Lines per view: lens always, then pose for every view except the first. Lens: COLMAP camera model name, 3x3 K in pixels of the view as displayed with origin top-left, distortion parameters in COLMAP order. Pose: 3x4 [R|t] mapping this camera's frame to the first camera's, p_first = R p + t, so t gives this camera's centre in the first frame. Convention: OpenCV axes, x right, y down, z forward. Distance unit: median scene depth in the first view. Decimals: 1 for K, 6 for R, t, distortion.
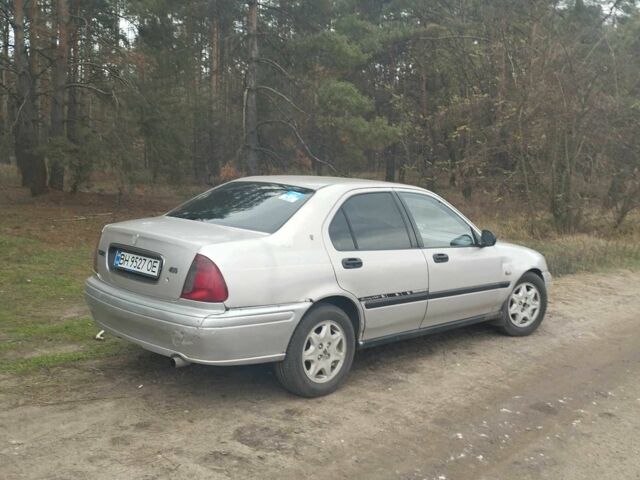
lens RADIAL K [[717.2, 0, 320.0], [0, 717.2, 240.0], [0, 0, 1]] dist [0.071057, -0.012694]
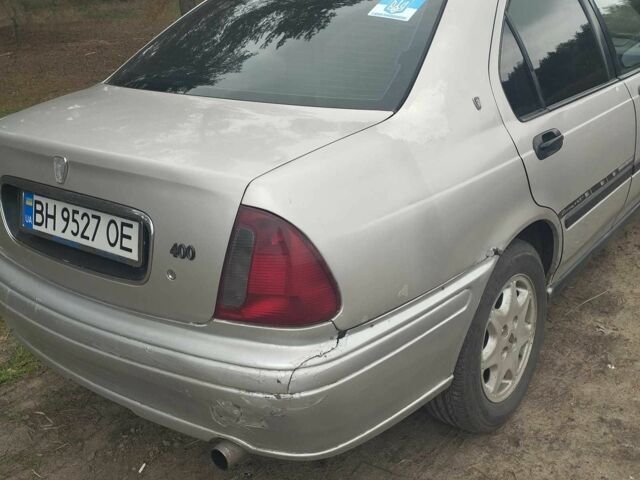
lens RADIAL K [[717.2, 0, 320.0], [0, 717.2, 240.0], [0, 0, 1]] dist [0.071057, -0.012694]
pose [[0.987215, -0.144870, 0.066474, -0.148795], [0.122274, 0.955848, 0.267216, -0.053962], [-0.102251, -0.255672, 0.961341, 0.596590]]
